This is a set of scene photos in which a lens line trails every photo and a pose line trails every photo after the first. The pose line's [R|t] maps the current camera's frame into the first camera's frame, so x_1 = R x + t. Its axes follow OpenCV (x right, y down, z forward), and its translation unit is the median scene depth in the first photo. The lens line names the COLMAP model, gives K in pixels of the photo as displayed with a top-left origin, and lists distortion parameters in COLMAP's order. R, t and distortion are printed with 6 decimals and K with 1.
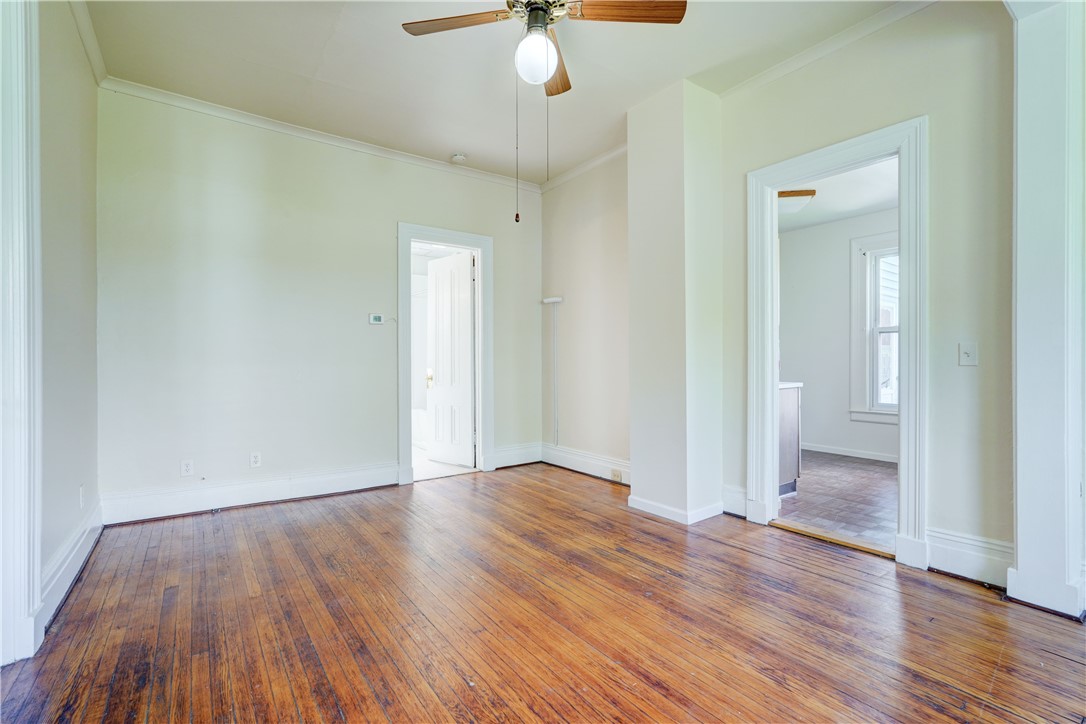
lens RADIAL K [[483.6, 0, 530.0], [0, 483.6, 362.8], [0, 0, 1]] dist [-0.000511, 0.000770]
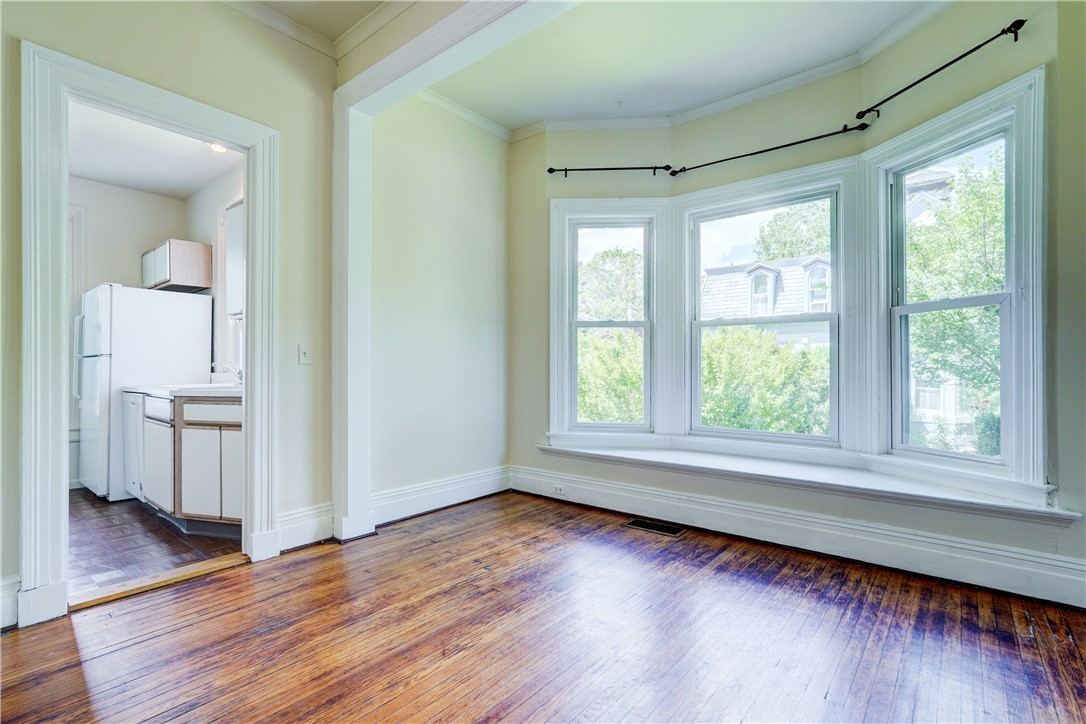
lens RADIAL K [[500.7, 0, 548.2], [0, 500.7, 364.7], [0, 0, 1]] dist [-0.003717, 0.000512]
pose [[-0.268282, 0.012045, 0.963265, -0.408804], [0.002052, 0.999927, -0.011932, 0.021977], [-0.963338, -0.001225, -0.268287, 0.725501]]
